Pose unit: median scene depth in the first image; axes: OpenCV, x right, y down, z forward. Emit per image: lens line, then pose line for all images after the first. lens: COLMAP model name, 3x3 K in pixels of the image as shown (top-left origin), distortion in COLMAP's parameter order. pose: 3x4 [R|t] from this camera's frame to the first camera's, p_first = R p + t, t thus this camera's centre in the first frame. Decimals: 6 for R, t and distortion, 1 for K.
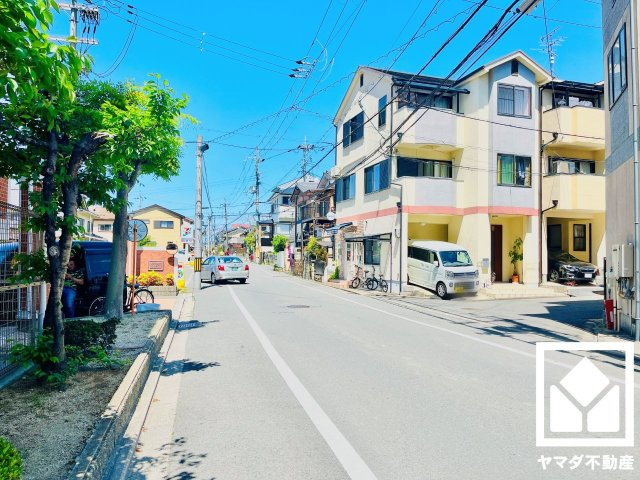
lens RADIAL K [[480.9, 0, 320.0], [0, 480.9, 240.0], [0, 0, 1]] dist [0.057631, -0.071260]
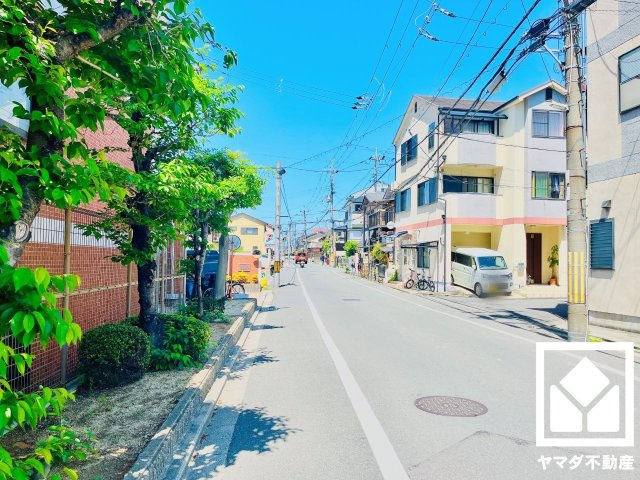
lens RADIAL K [[480.9, 0, 320.0], [0, 480.9, 240.0], [0, 0, 1]] dist [0.057631, -0.071260]
pose [[0.986161, -0.003318, -0.165757, 0.058599], [0.002092, 0.999969, -0.007574, -0.008182], [0.165777, 0.007122, 0.986138, -0.191632]]
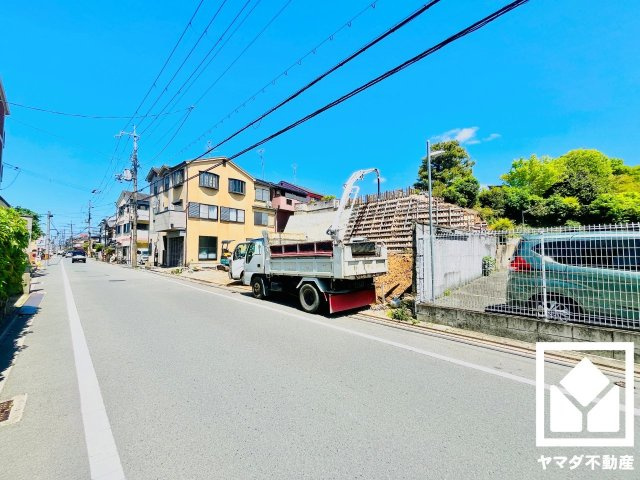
lens RADIAL K [[257.8, 0, 318.3], [0, 257.8, 240.0], [0, 0, 1]] dist [0.001238, -0.000028]
pose [[0.849732, 0.011832, 0.527082, 0.307558], [-0.004489, 0.999874, -0.015207, -0.033172], [-0.527196, 0.010556, 0.849678, -1.134017]]
